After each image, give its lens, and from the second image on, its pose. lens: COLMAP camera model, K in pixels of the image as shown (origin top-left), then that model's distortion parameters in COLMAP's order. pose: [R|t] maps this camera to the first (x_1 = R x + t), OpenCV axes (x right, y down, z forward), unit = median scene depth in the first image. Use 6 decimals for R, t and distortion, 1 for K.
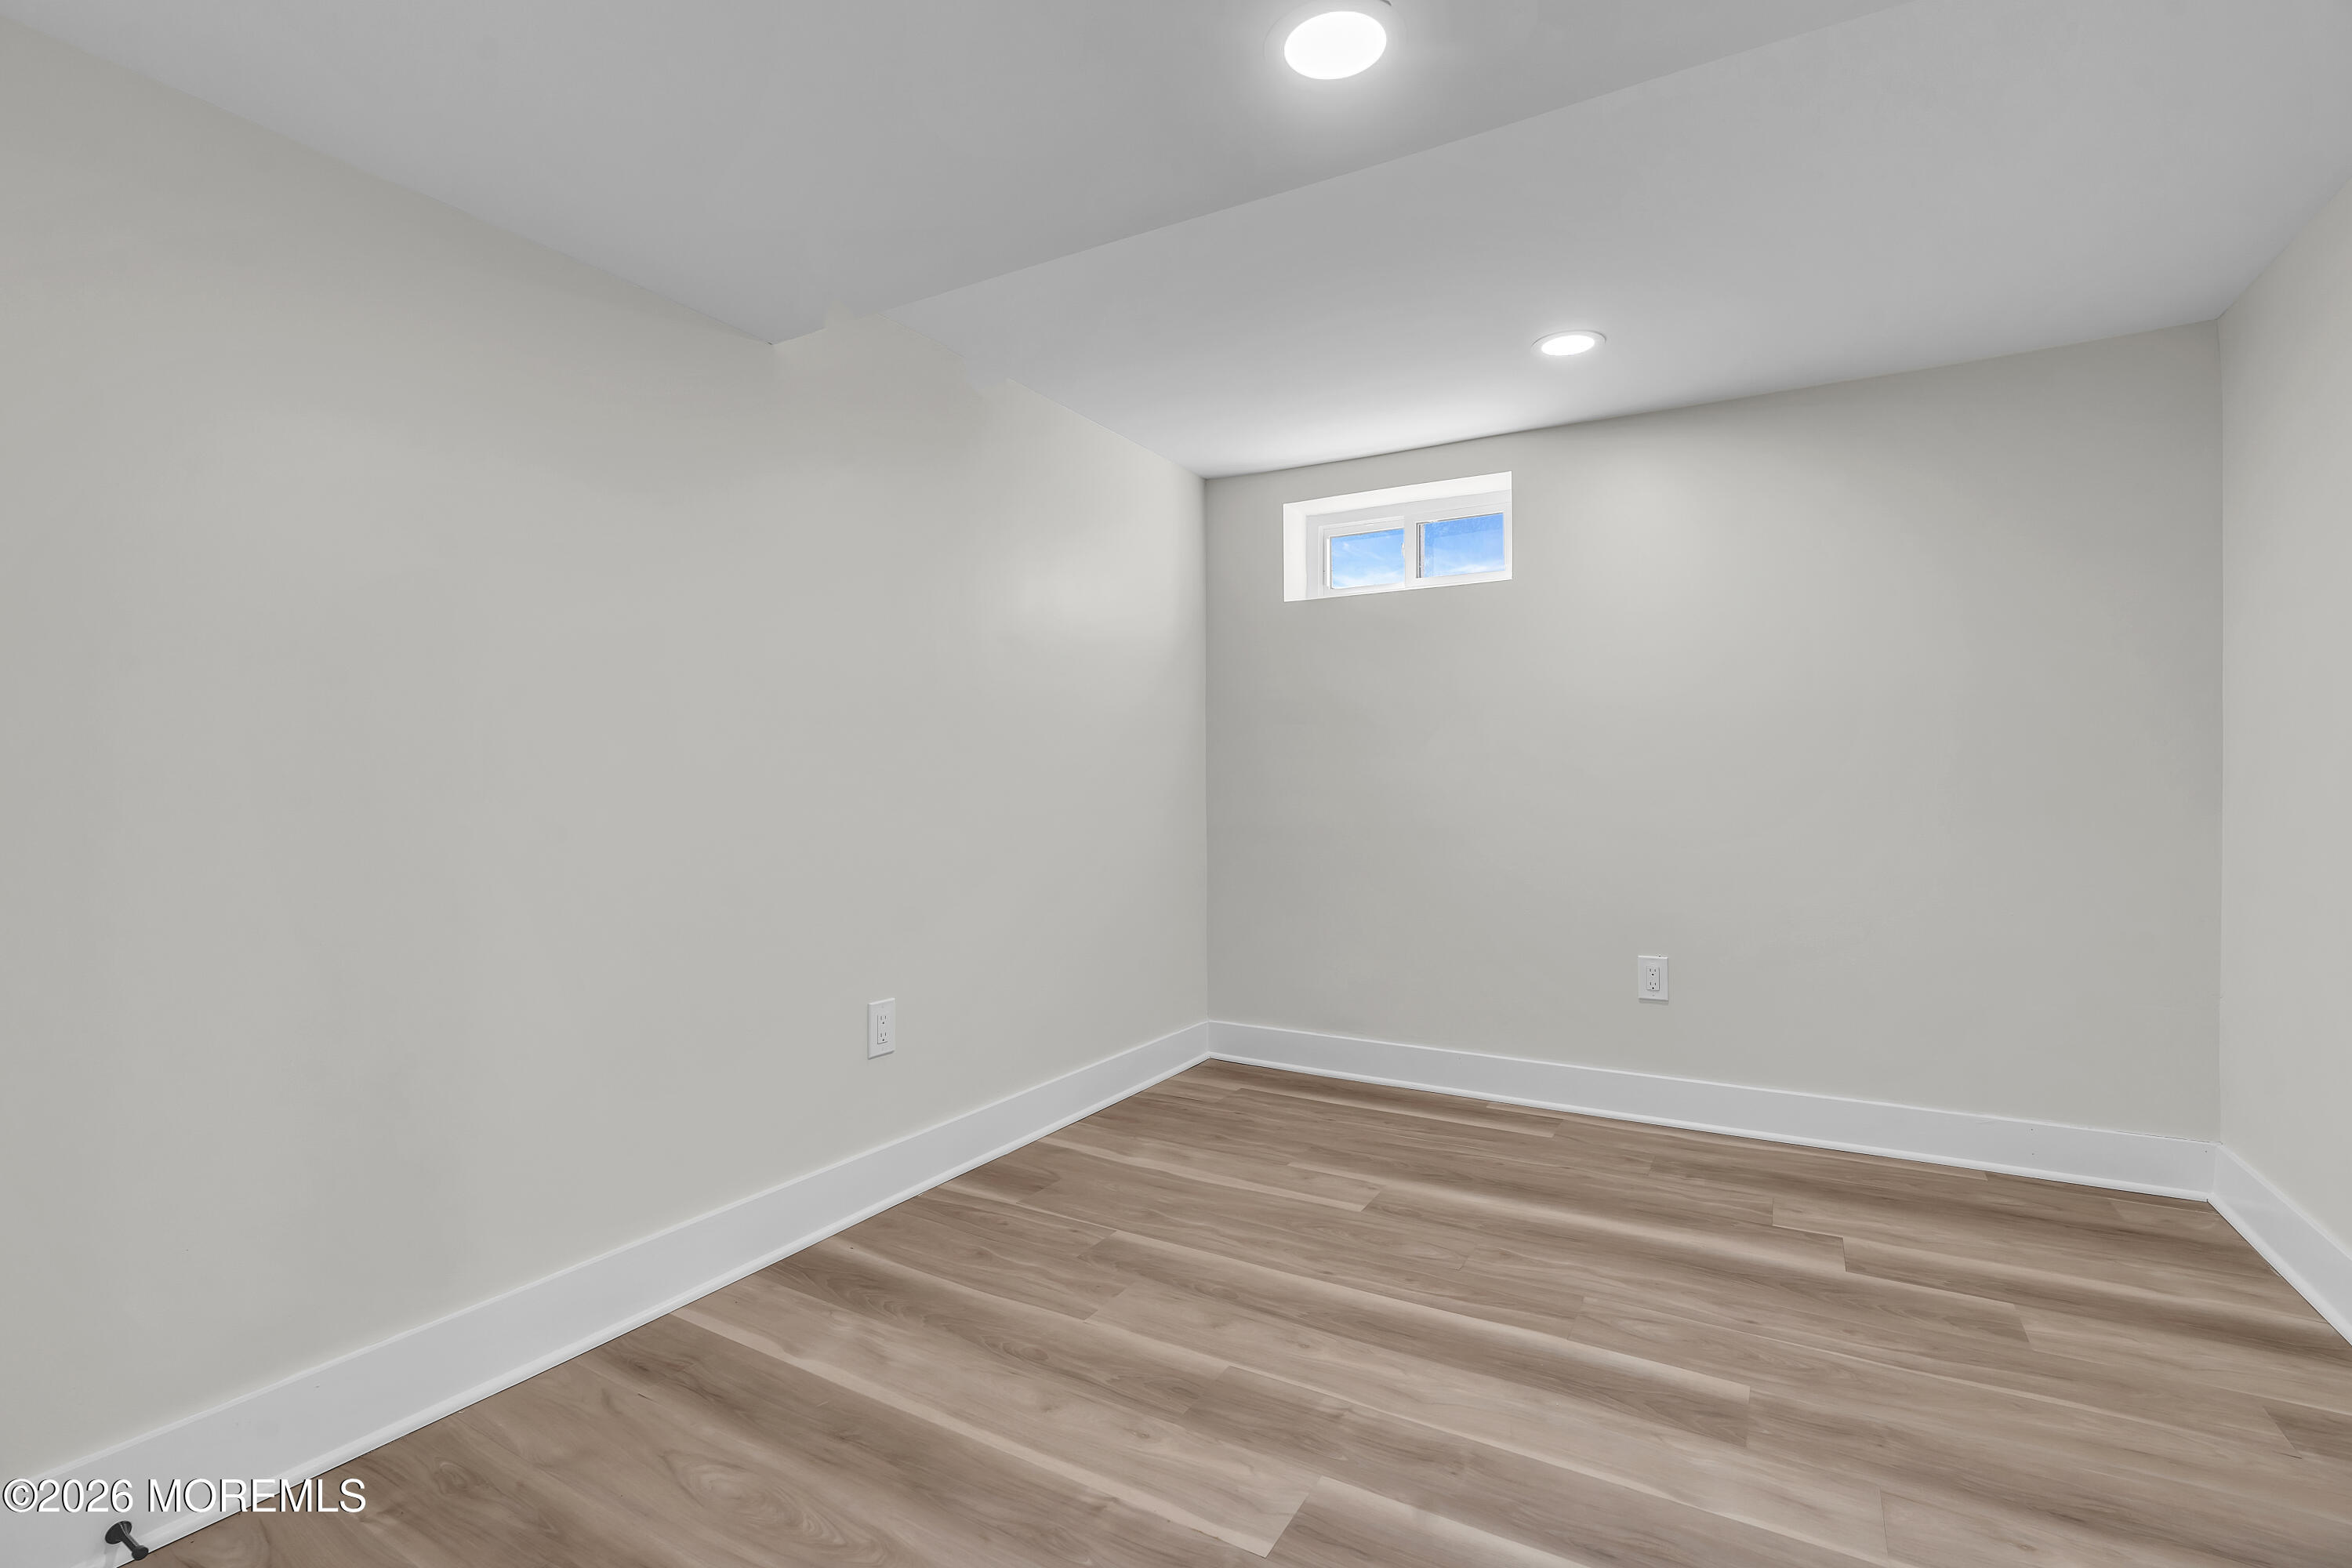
lens RADIAL K [[1064.0, 0, 1176.7], [0, 1064.0, 785.9], [0, 0, 1]] dist [-0.008884, 0.001965]
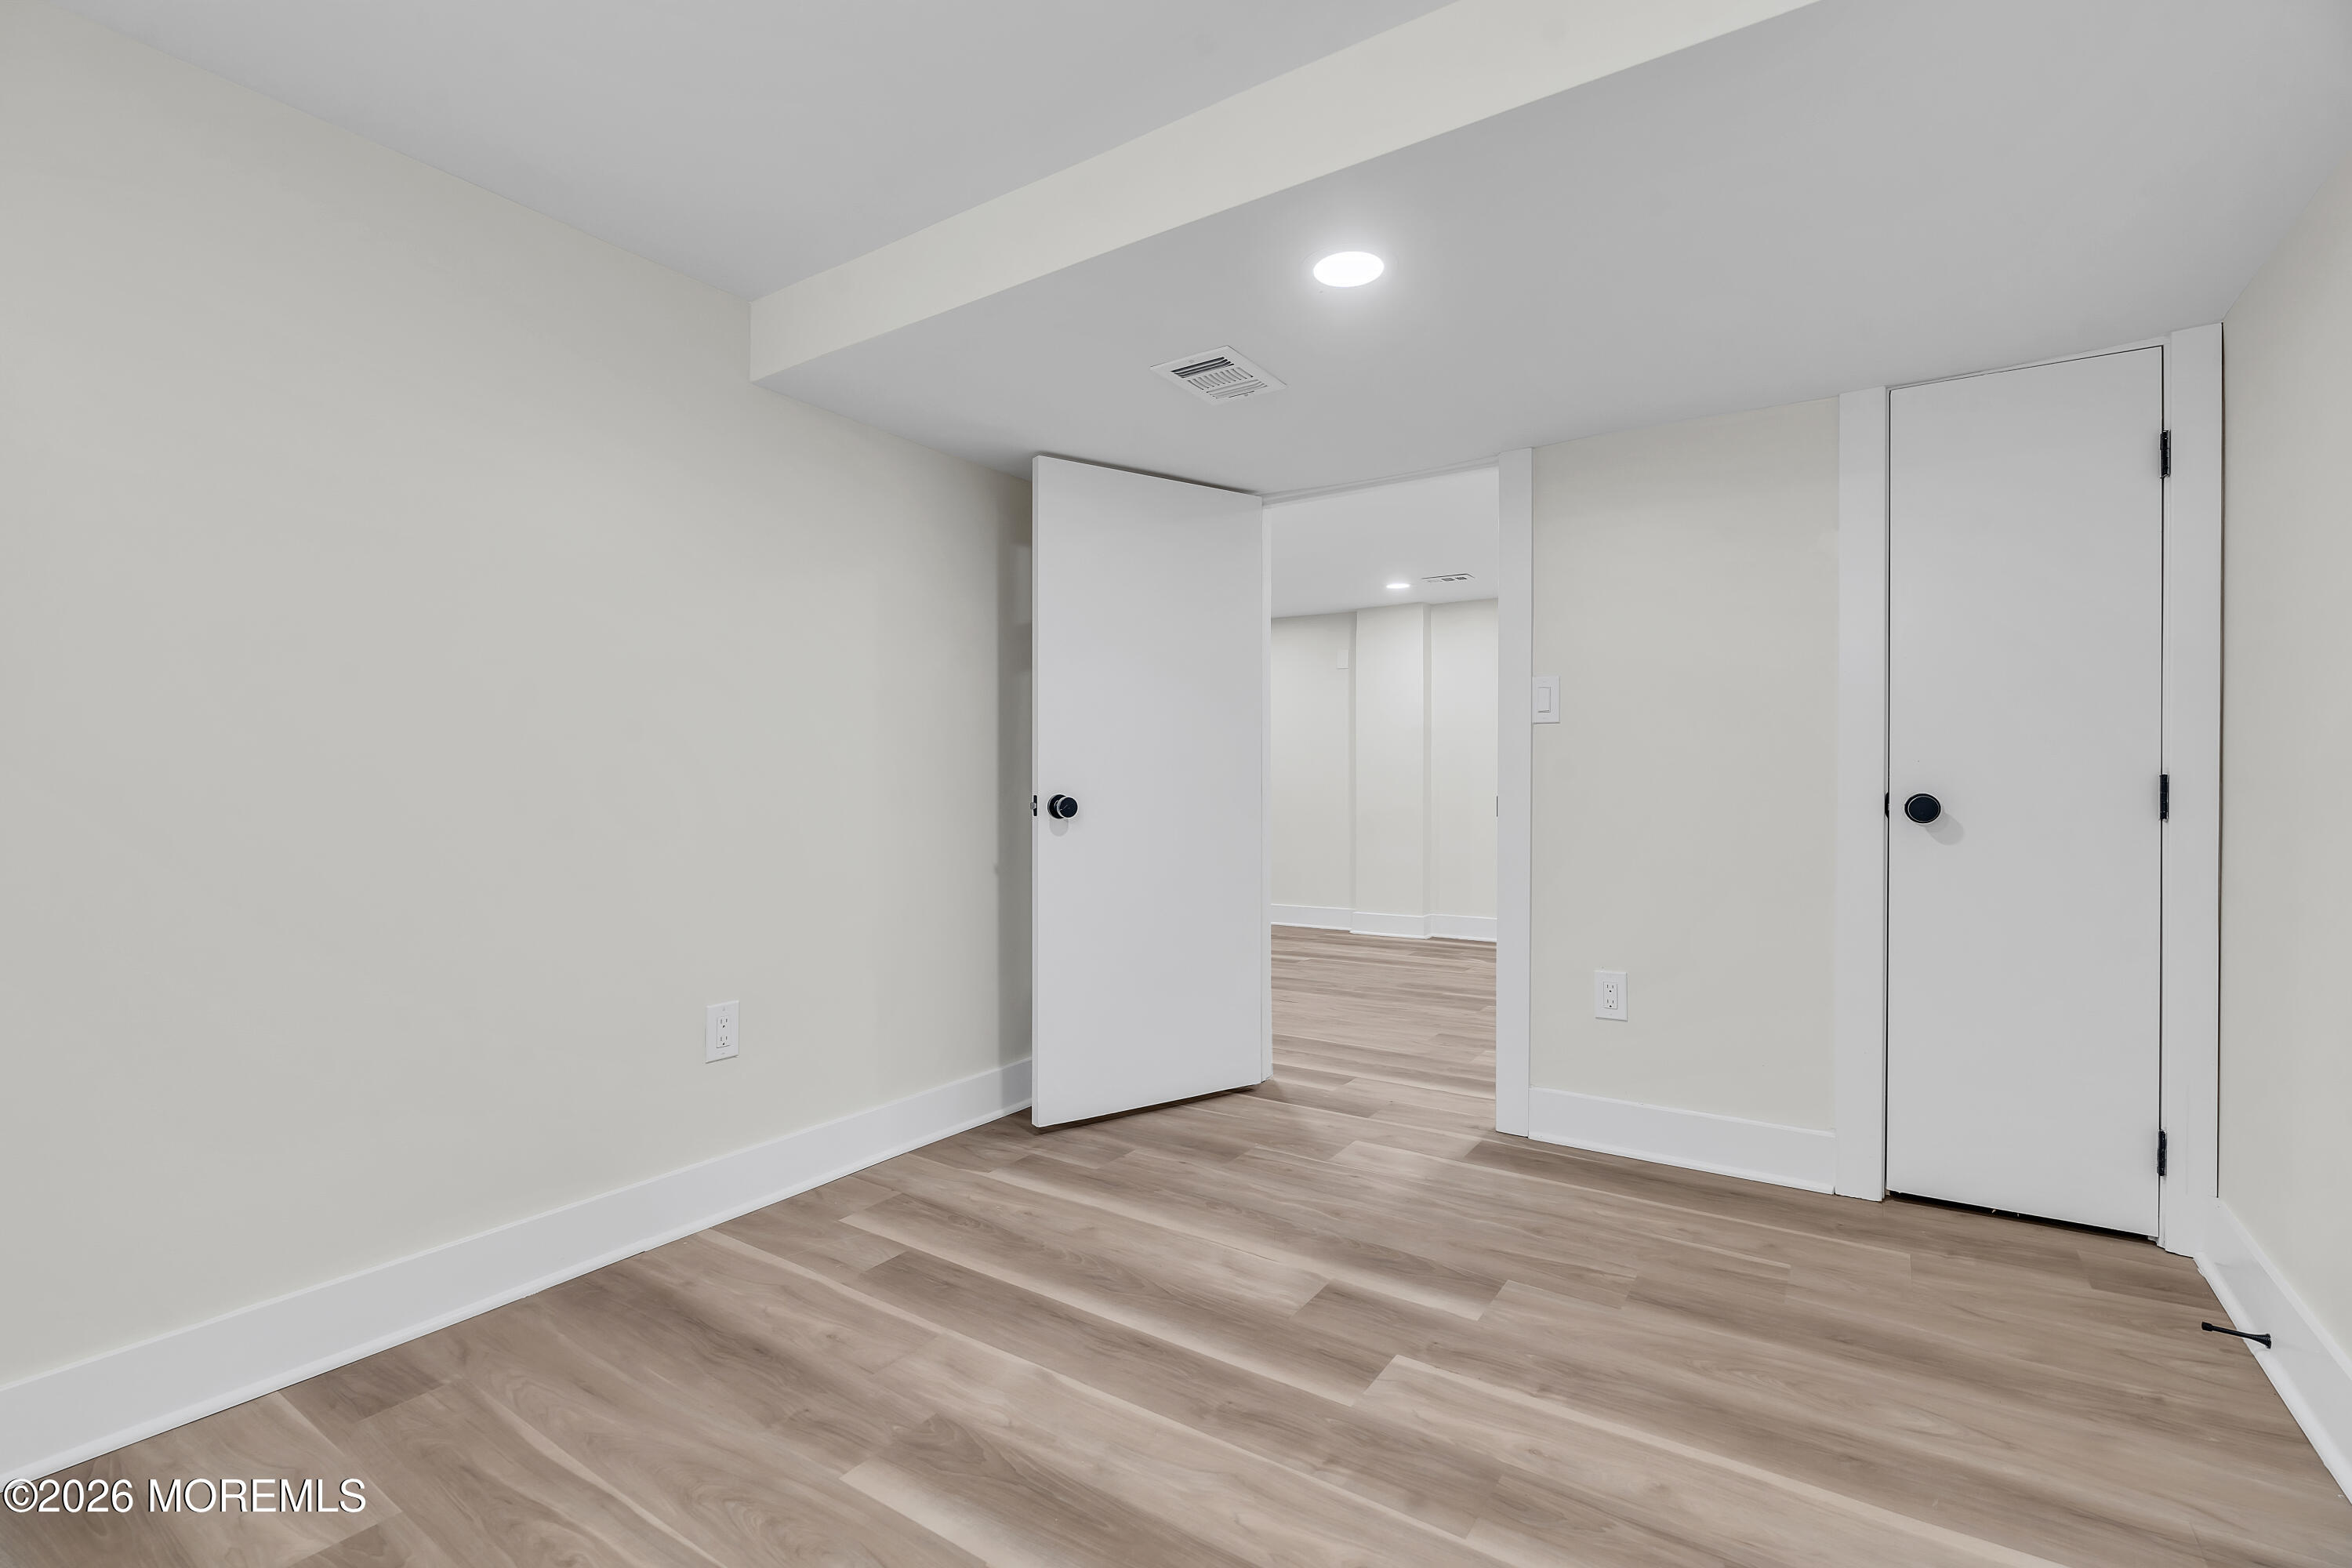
lens RADIAL K [[1055.5, 0, 1176.3], [0, 1055.5, 790.6], [0, 0, 1]] dist [-0.015362, 0.004523]
pose [[-0.997708, -0.001234, 0.067654, 0.231317], [-0.000637, 0.999961, 0.008851, 0.004387], [-0.067662, 0.008788, -0.997670, 1.978896]]
